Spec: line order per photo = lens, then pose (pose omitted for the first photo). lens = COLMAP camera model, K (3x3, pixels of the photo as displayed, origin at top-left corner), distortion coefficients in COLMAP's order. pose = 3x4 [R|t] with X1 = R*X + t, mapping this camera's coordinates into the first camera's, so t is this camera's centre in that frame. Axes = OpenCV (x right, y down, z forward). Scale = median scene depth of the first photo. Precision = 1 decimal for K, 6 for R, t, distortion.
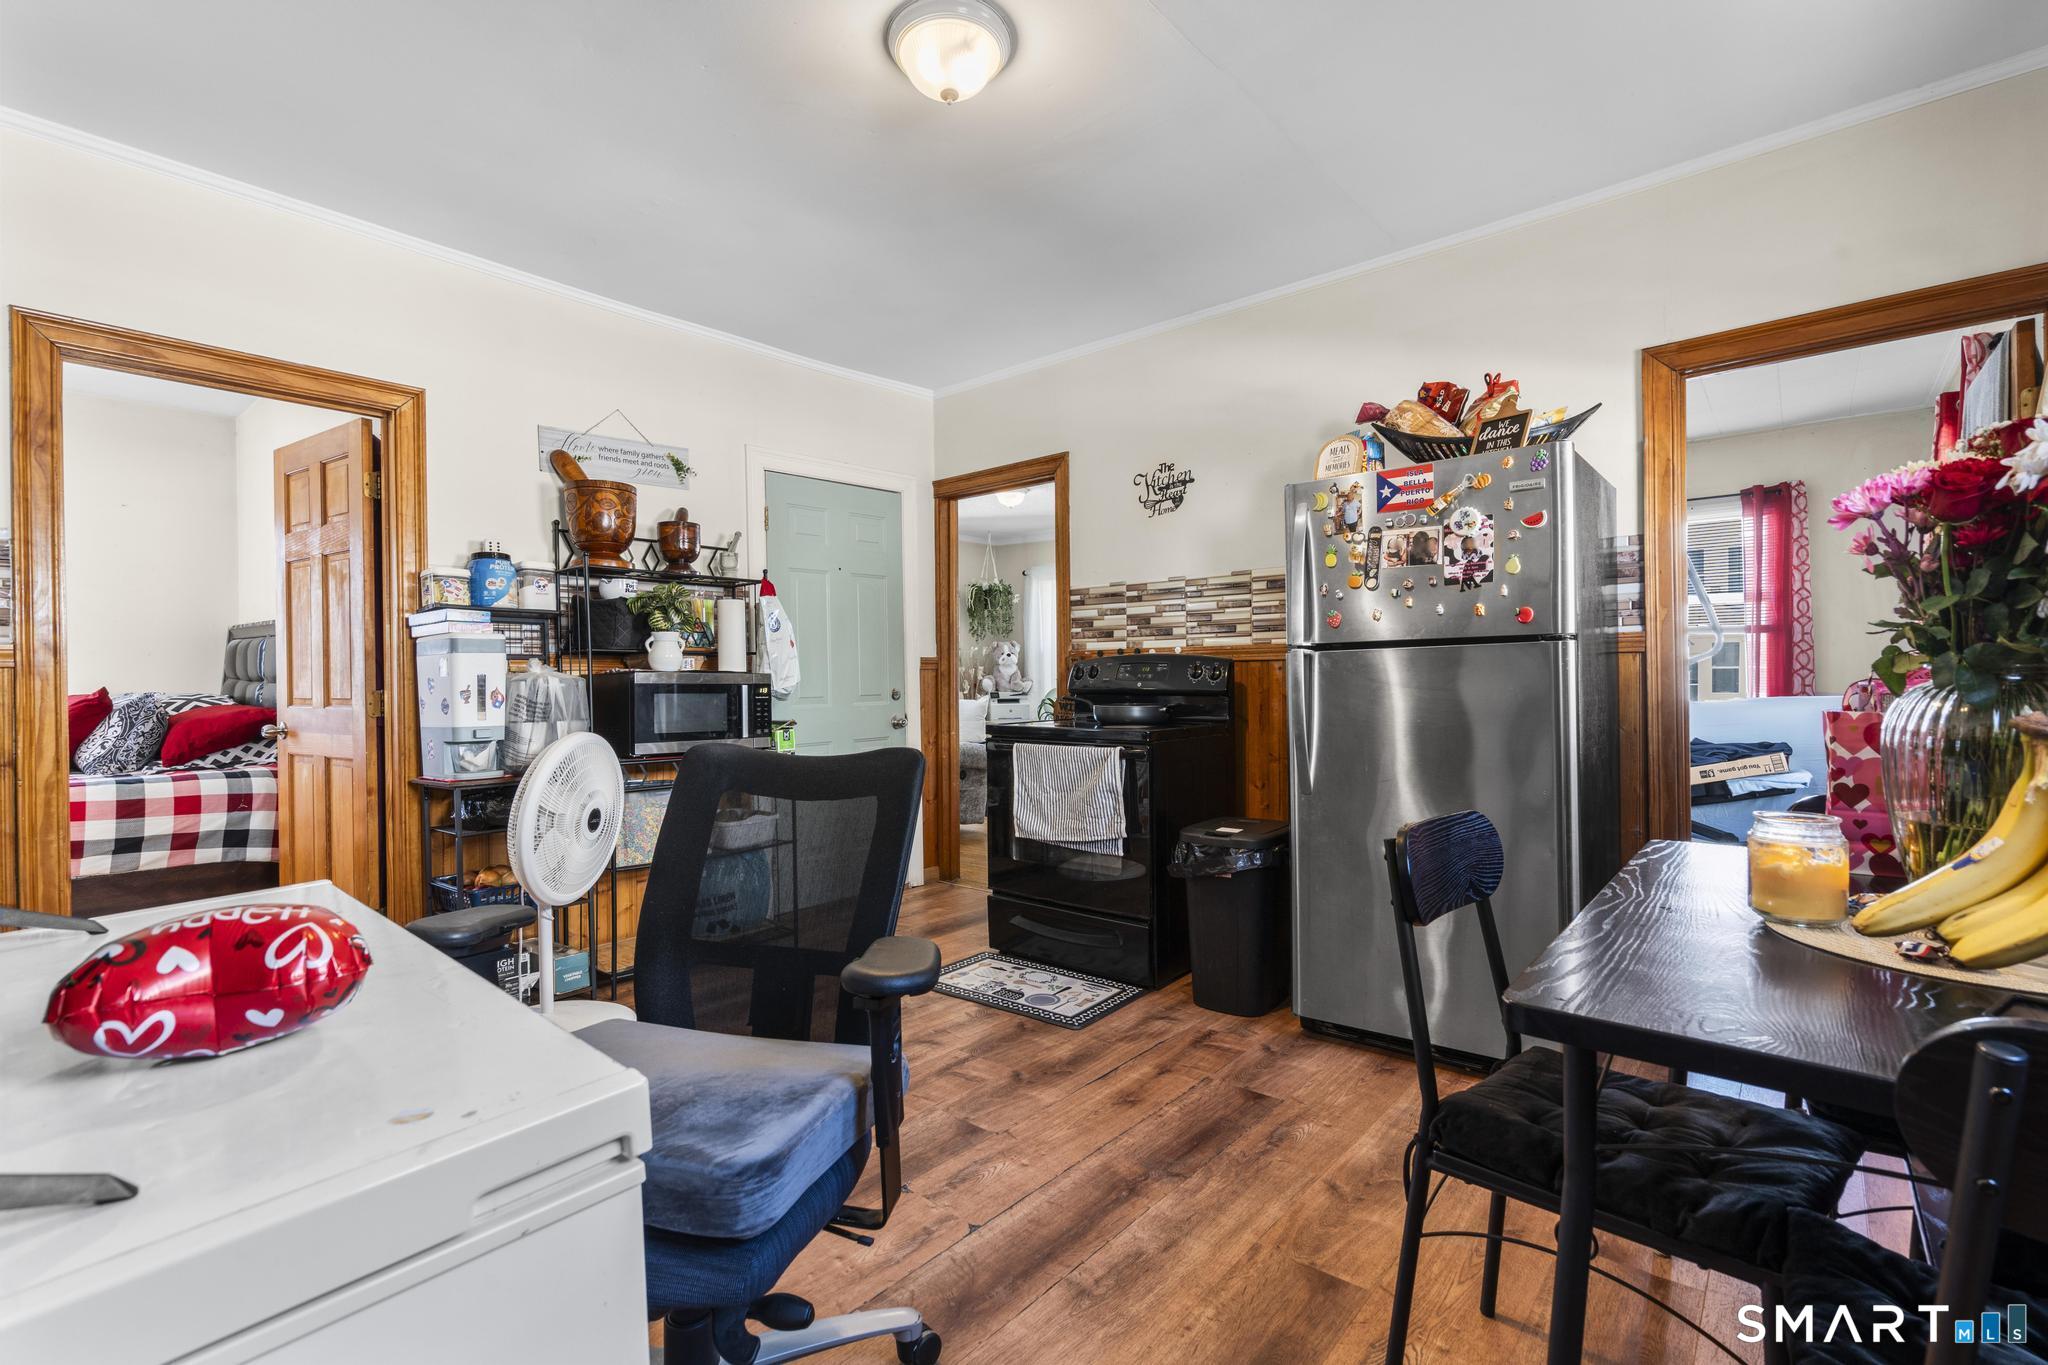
lens RADIAL K [[921.8, 0, 1024.8], [0, 921.8, 683.1], [0, 0, 1]] dist [-0.007757, 0.002616]
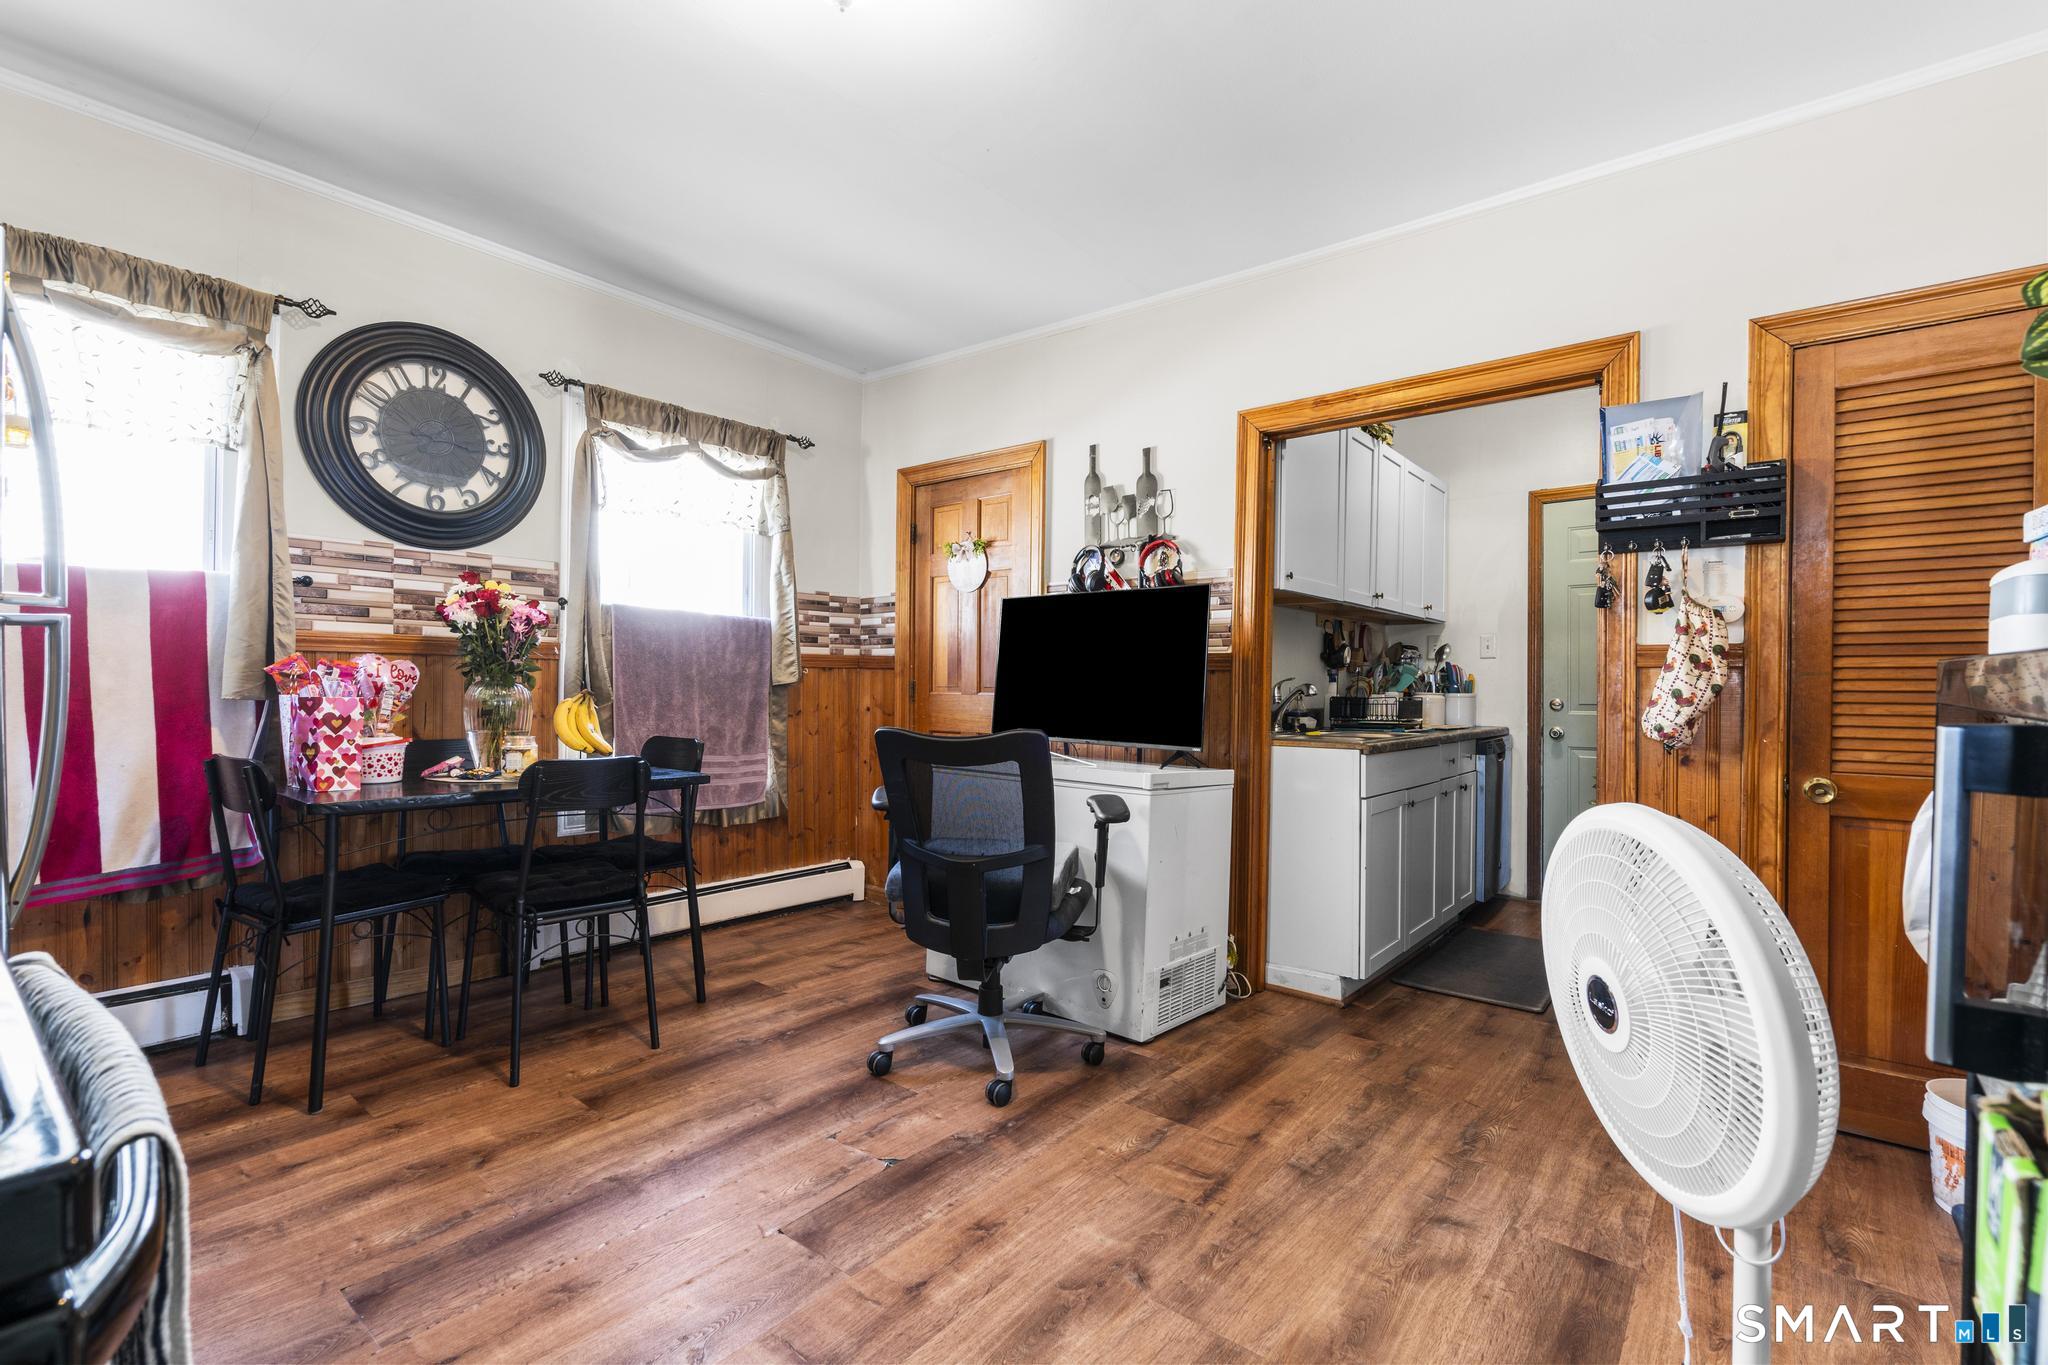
lens RADIAL K [[921.8, 0, 1022.8], [0, 921.8, 688.2], [0, 0, 1]] dist [-0.007757, 0.002616]
pose [[-0.032092, 0.003089, 0.999480, -0.609999], [-0.010049, 0.999944, -0.003413, 0.002570], [-0.999434, -0.010153, -0.032059, 0.497391]]
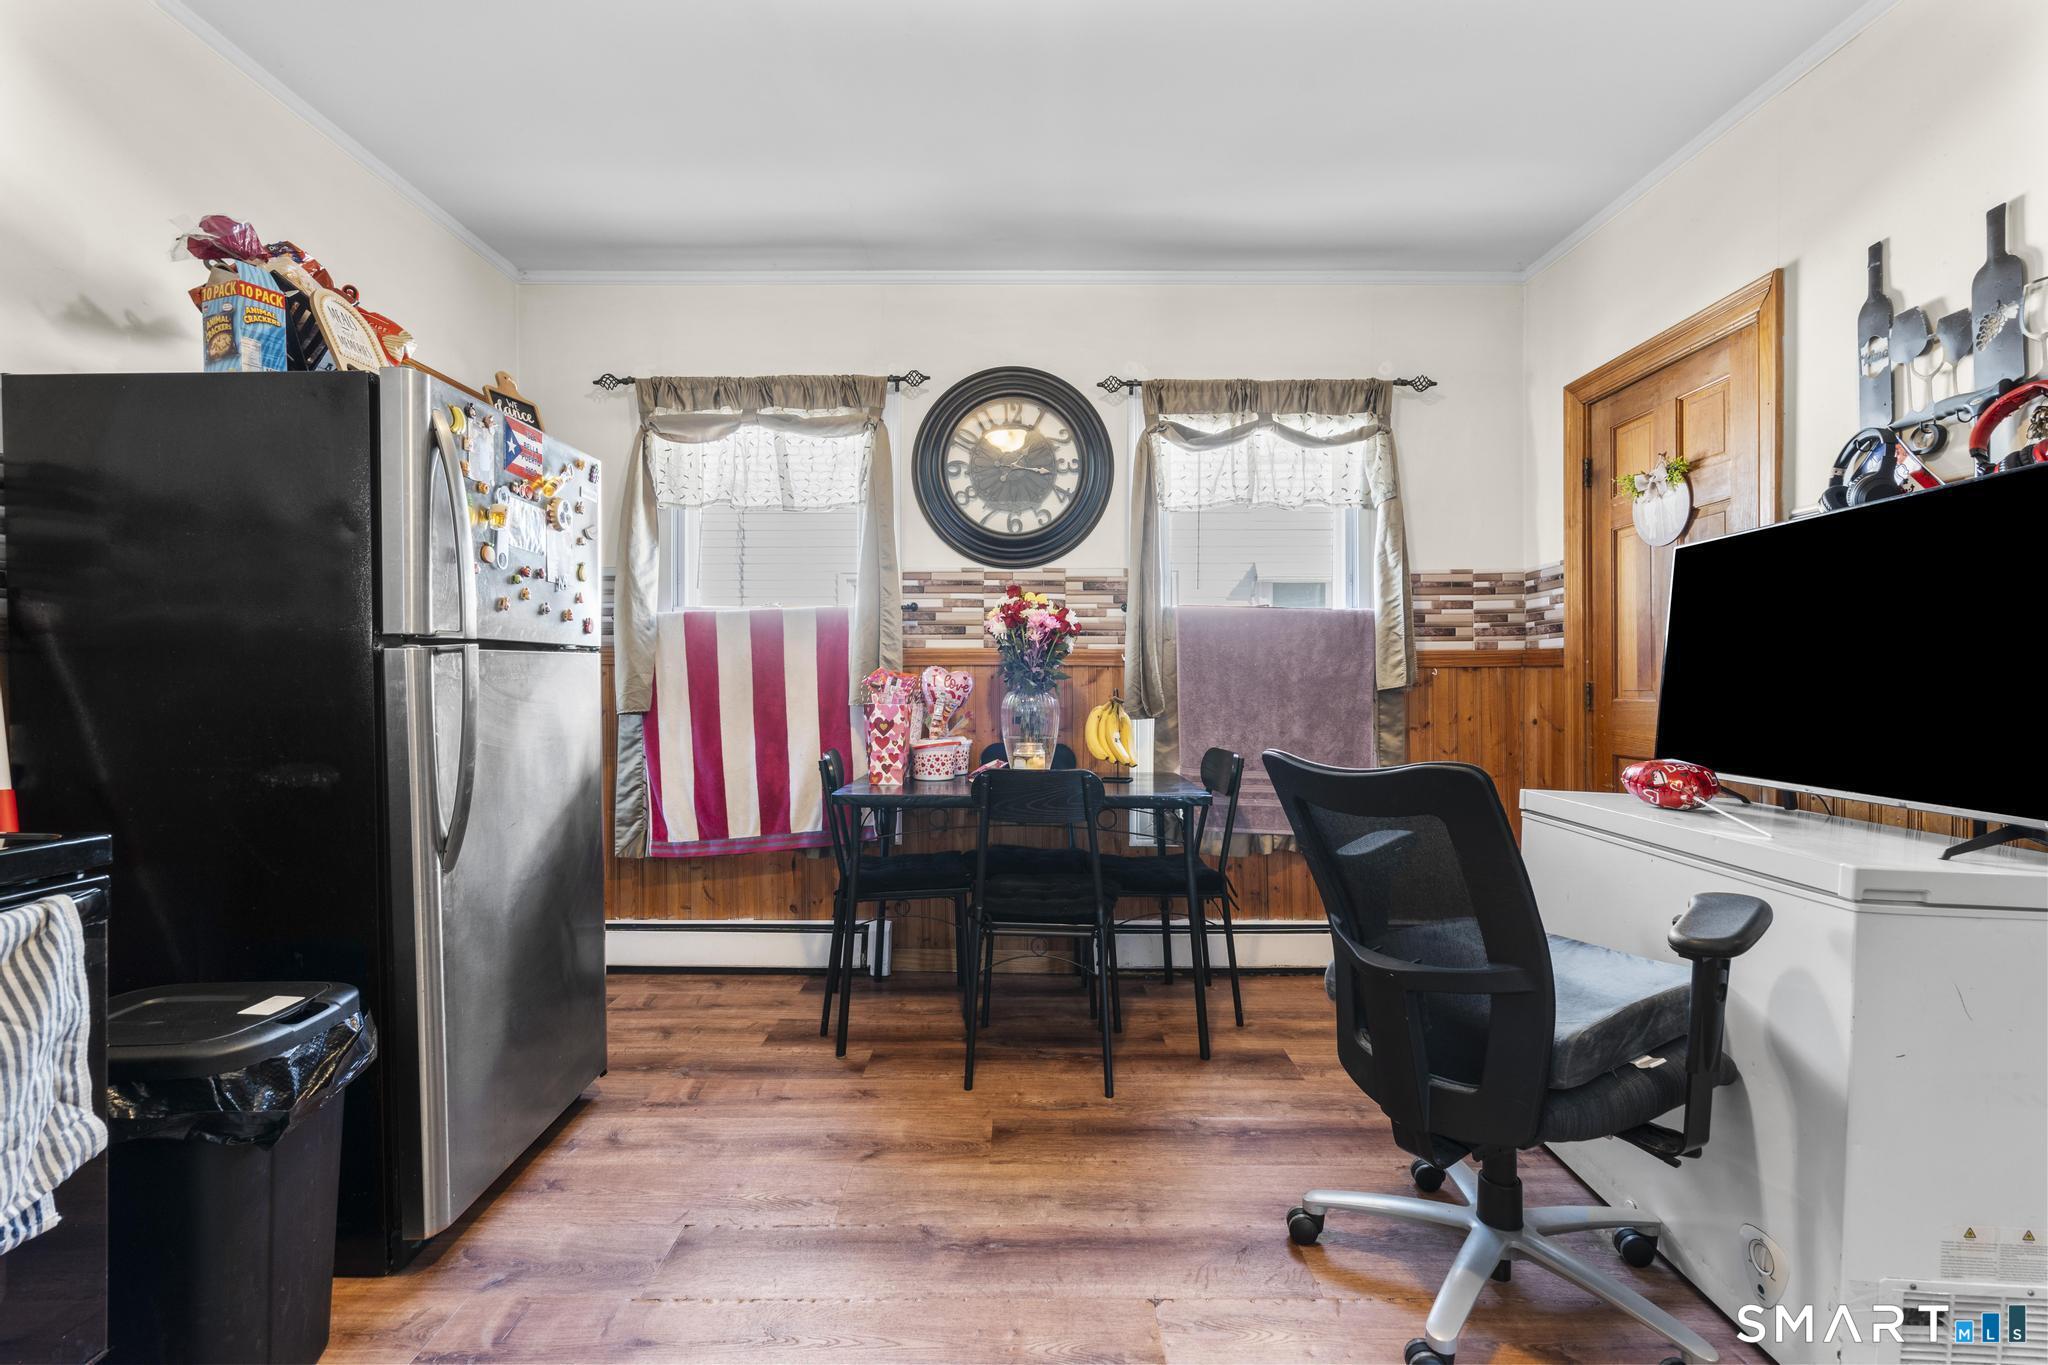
lens RADIAL K [[921.8, 0, 1023.9], [0, 921.8, 685.9], [0, 0, 1]] dist [-0.007757, 0.002616]
pose [[0.761345, 0.007506, 0.648303, -0.459607], [-0.004016, 0.999968, -0.006861, 0.001827], [-0.648334, 0.002620, 0.761351, 0.387857]]
